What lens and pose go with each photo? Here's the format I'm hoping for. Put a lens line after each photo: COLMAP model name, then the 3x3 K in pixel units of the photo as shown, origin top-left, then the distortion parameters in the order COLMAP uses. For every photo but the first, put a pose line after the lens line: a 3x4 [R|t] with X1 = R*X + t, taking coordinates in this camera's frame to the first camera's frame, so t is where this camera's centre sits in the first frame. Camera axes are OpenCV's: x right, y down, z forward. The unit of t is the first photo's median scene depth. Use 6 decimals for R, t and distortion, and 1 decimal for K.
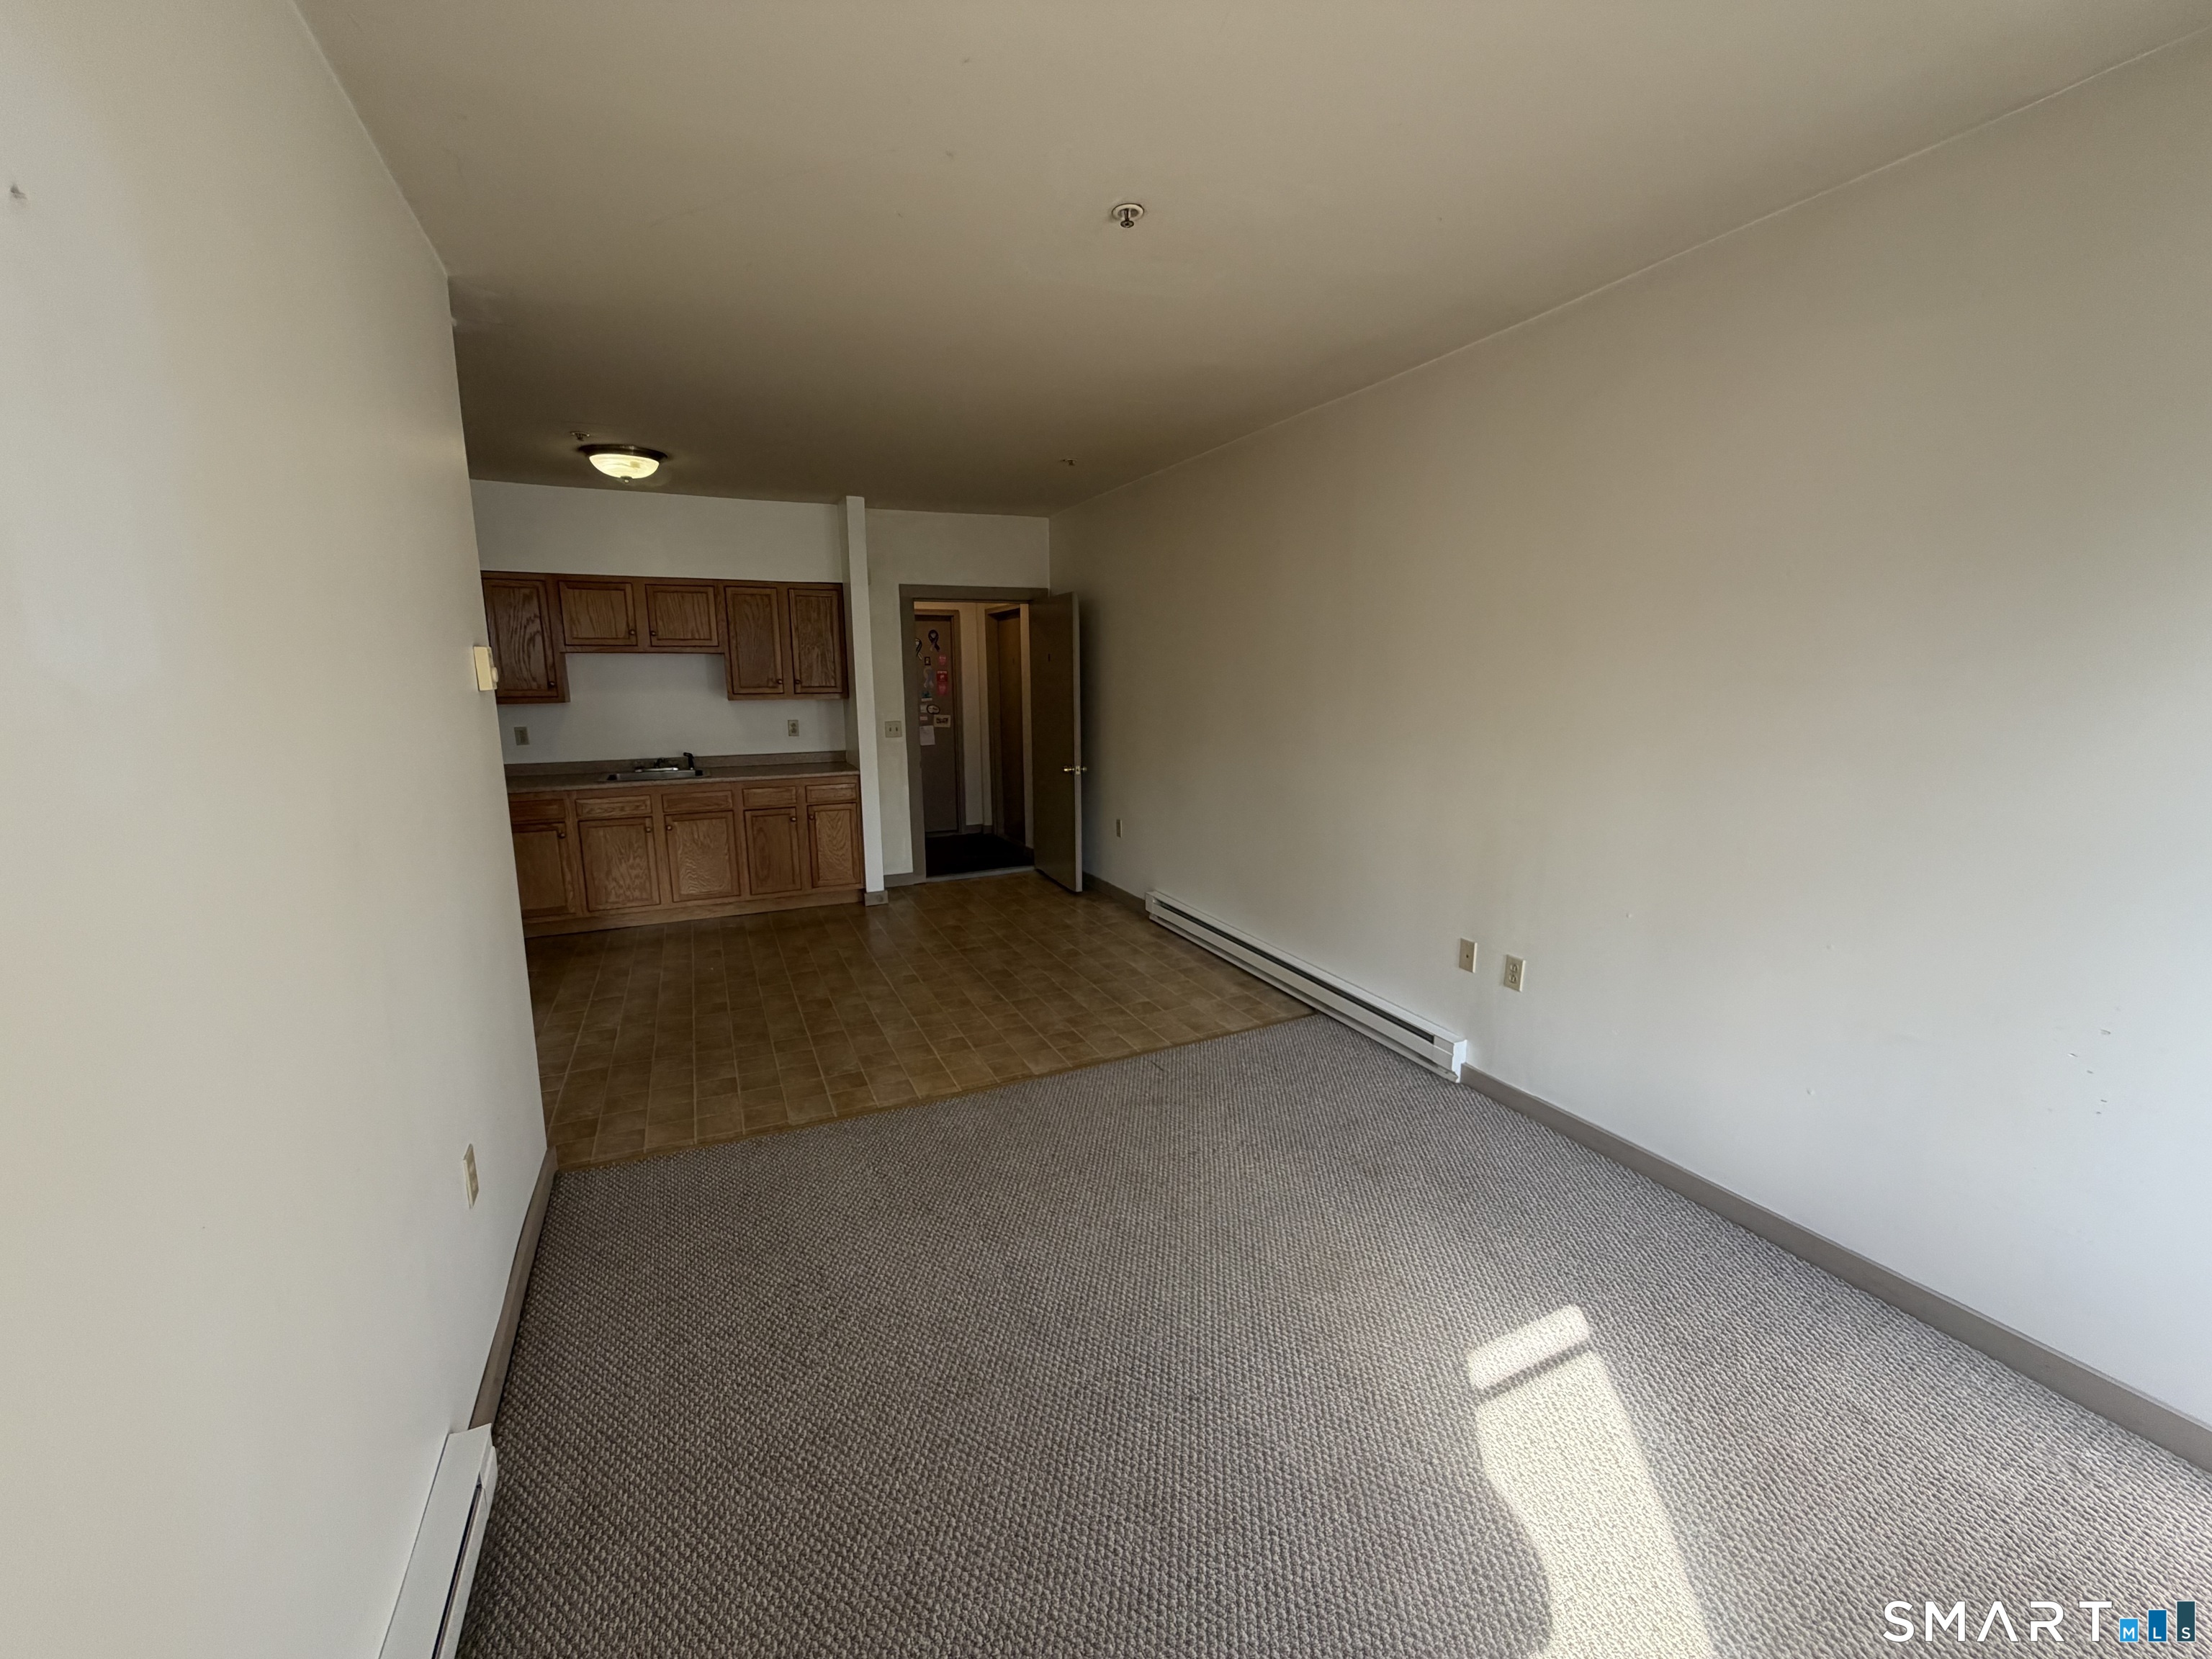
lens RADIAL K [[882.7, 0, 1104.2], [0, 882.7, 833.1], [0, 0, 1]] dist [-0.001698, 0.000505]
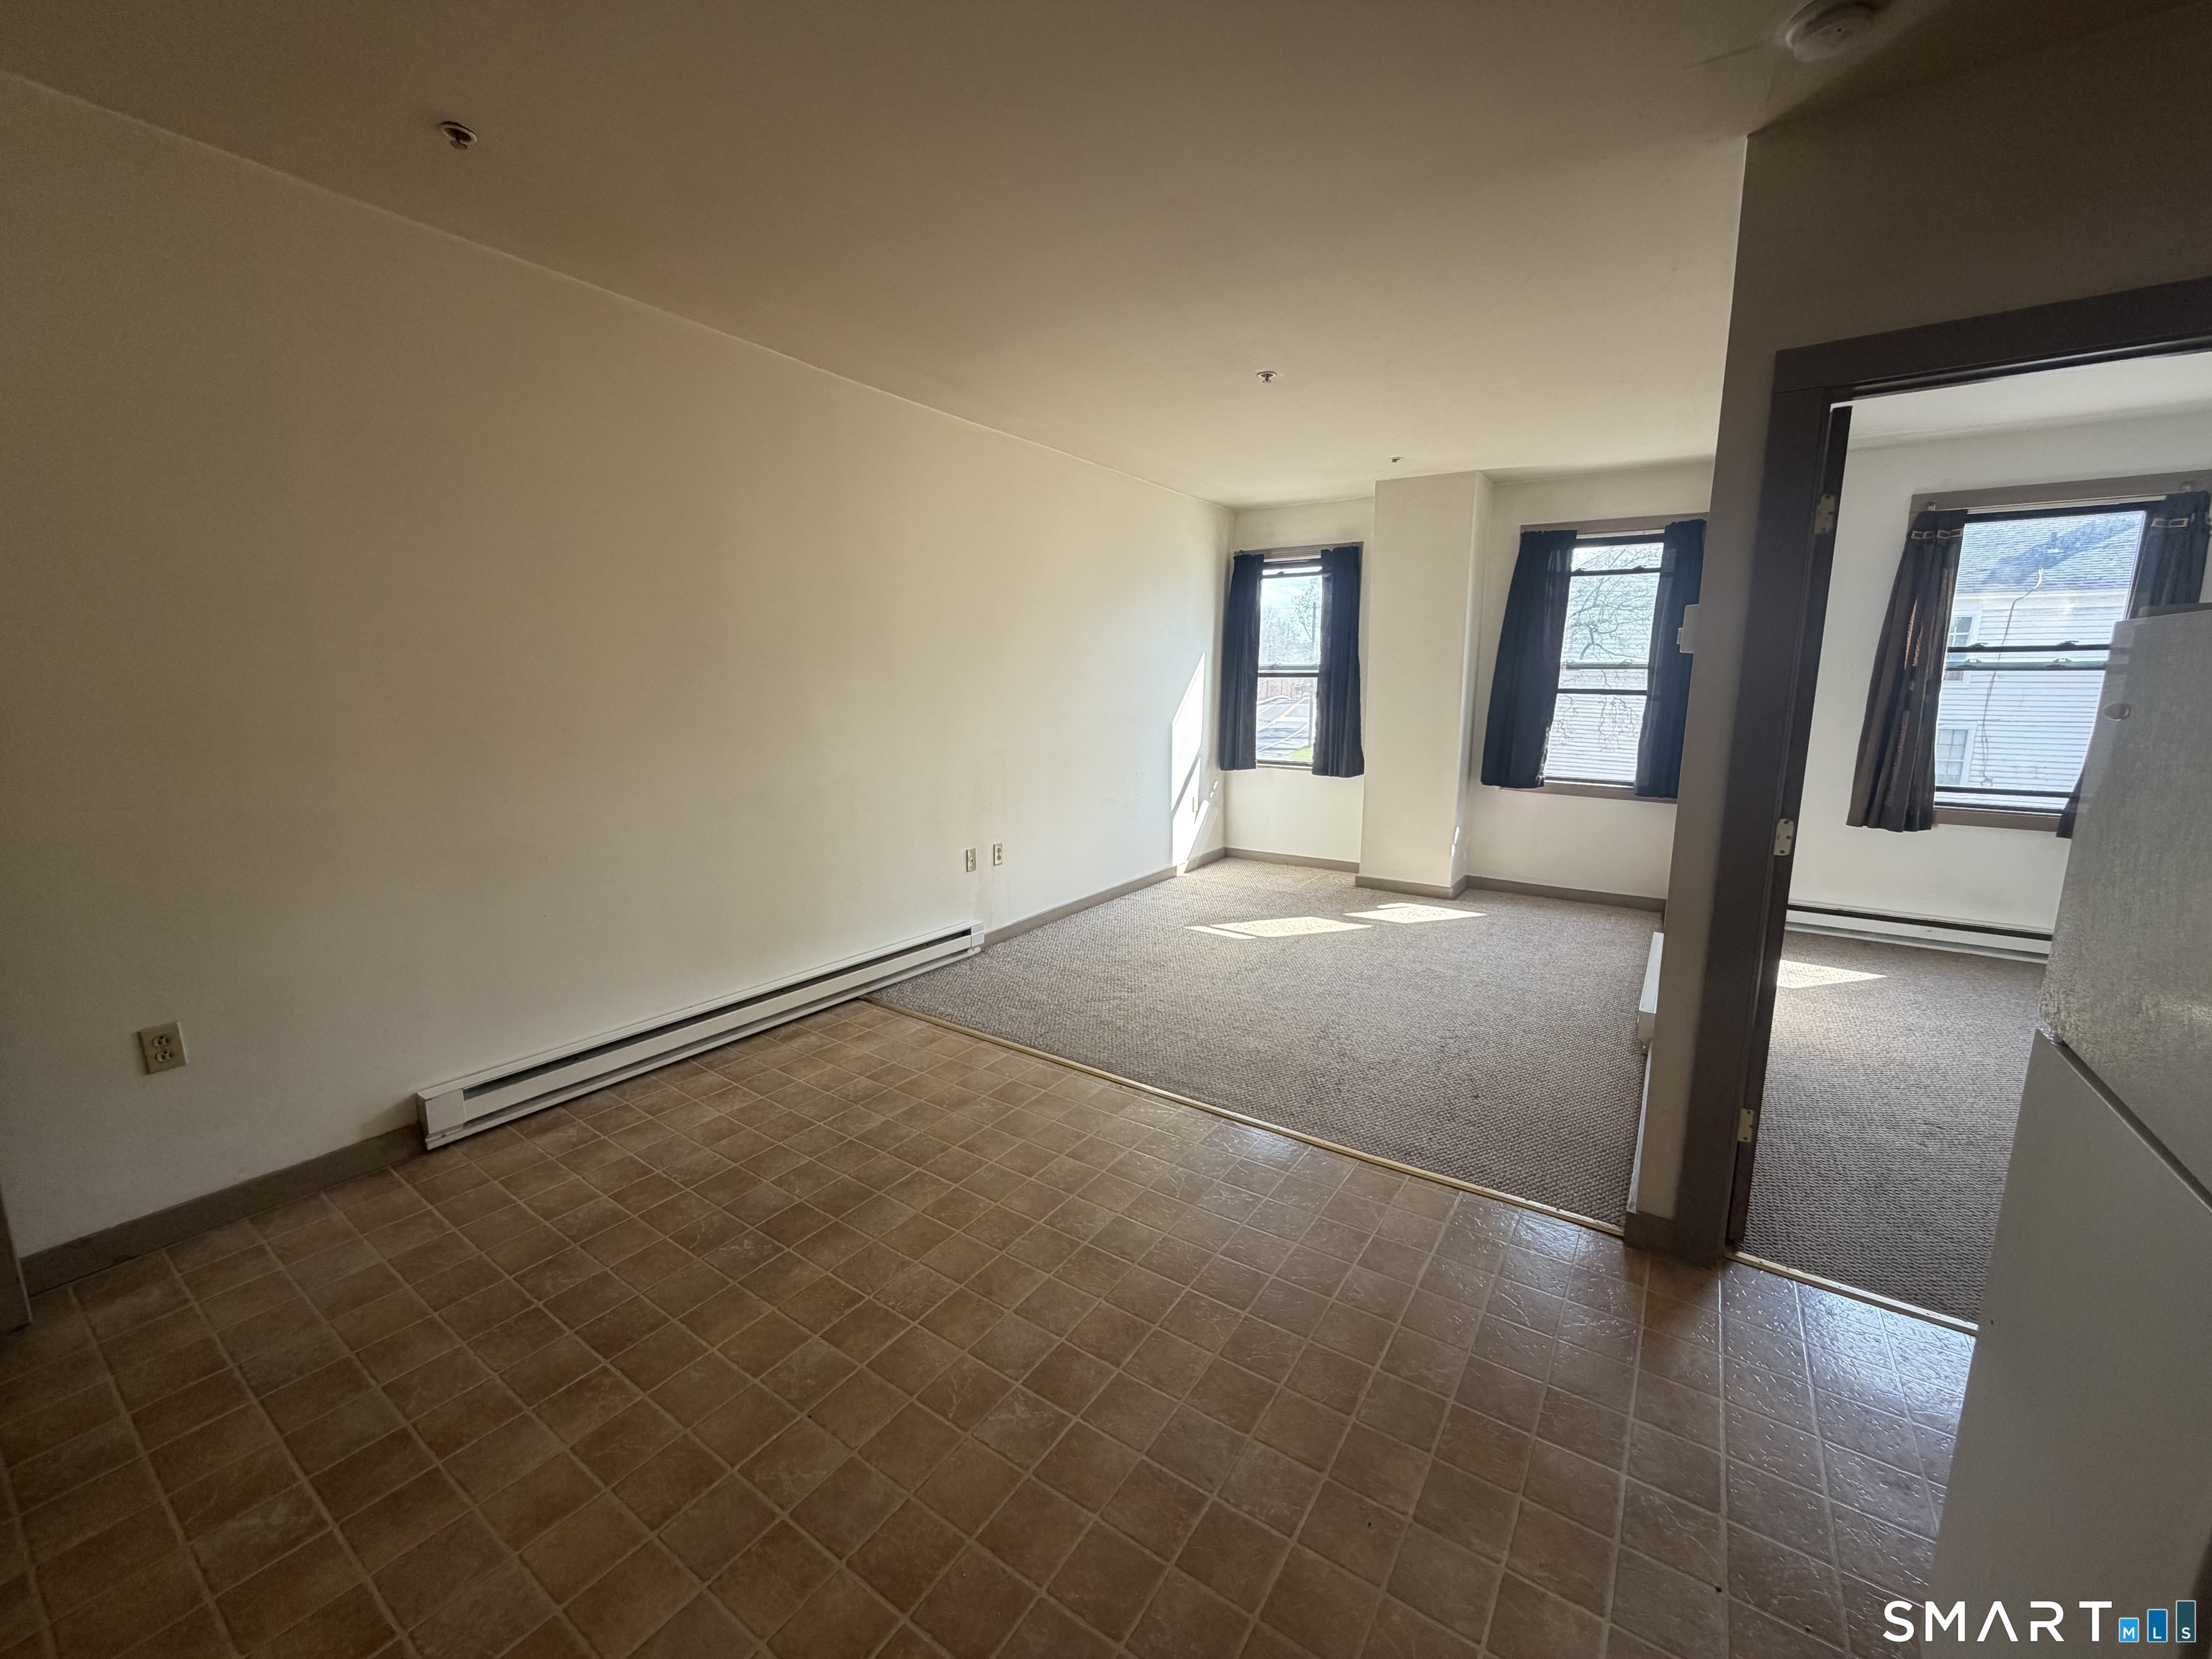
lens RADIAL K [[882.7, 0, 1103.5], [0, 882.7, 833.2], [0, 0, 1]] dist [-0.001698, 0.000505]
pose [[-0.509906, -0.144984, 0.847924, -0.541316], [0.152720, 0.954779, 0.255095, -0.140622], [-0.846565, 0.259569, -0.464705, 0.904957]]
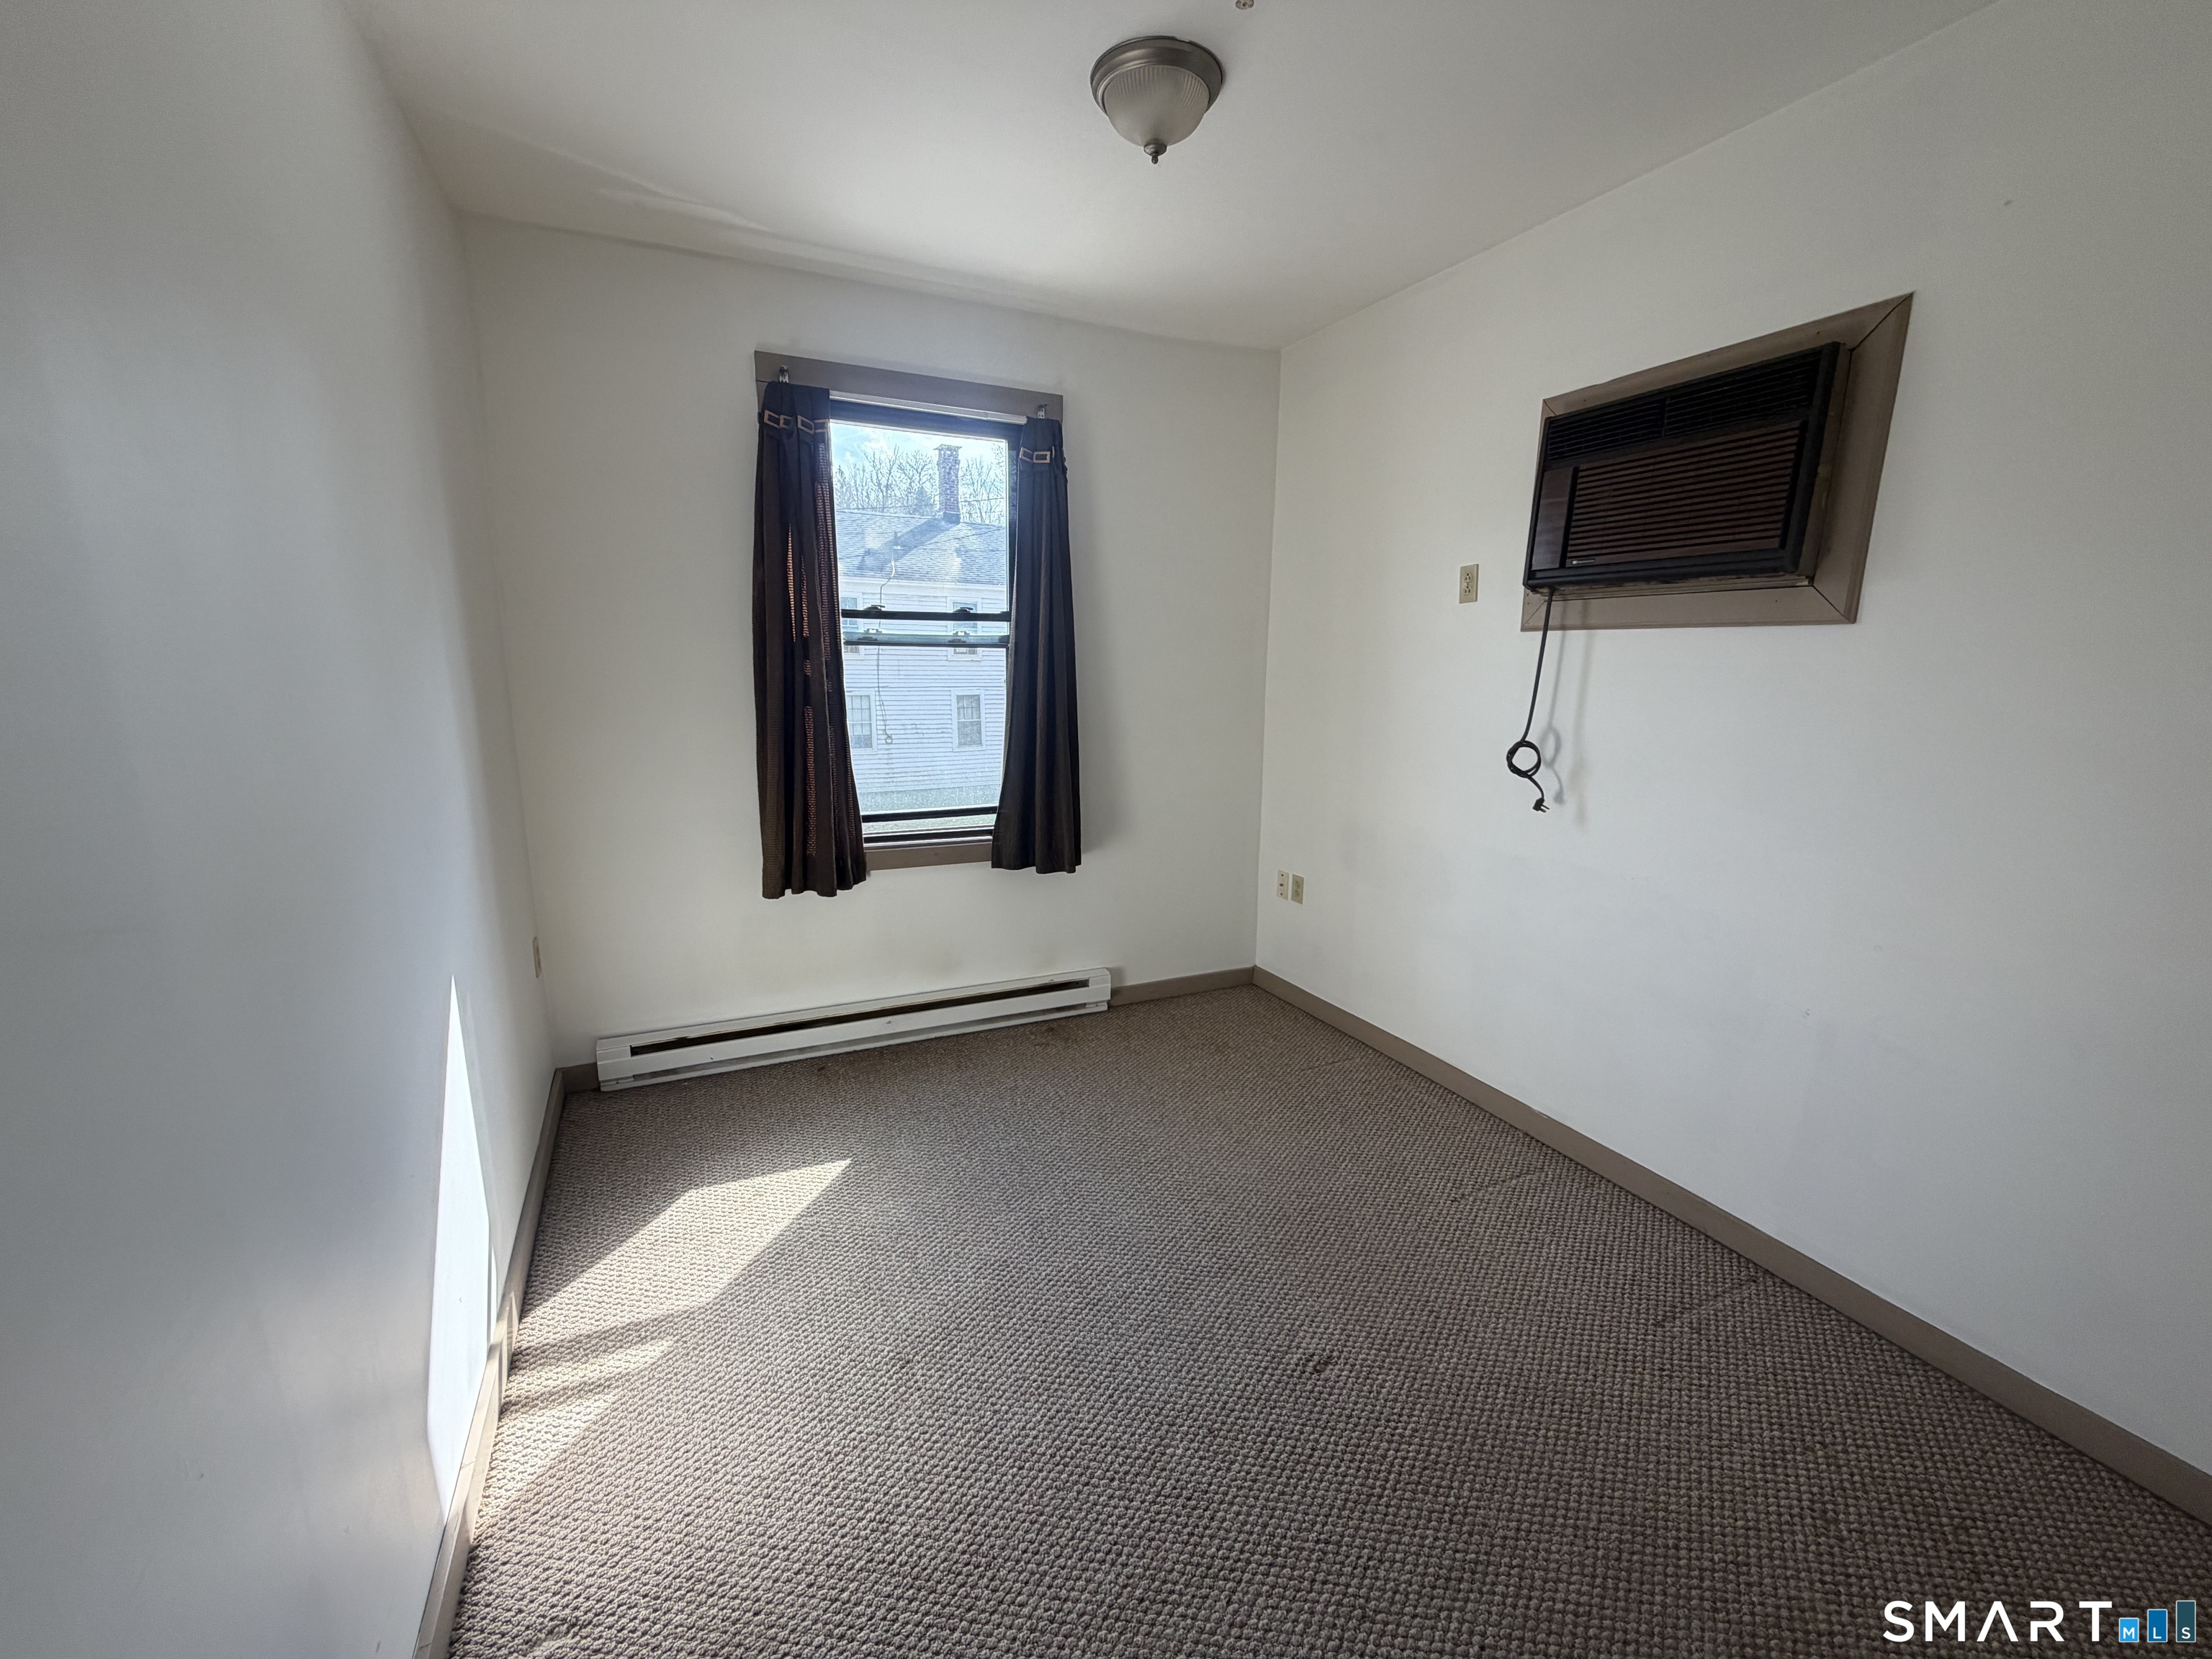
lens RADIAL K [[882.7, 0, 1112.8], [0, 882.7, 830.4], [0, 0, 1]] dist [-0.001698, 0.000505]
pose [[-0.999923, -0.010093, -0.007189, -0.376726], [-0.012025, 0.930438, 0.366253, -0.045402], [0.002993, 0.366311, -0.930488, 0.337653]]
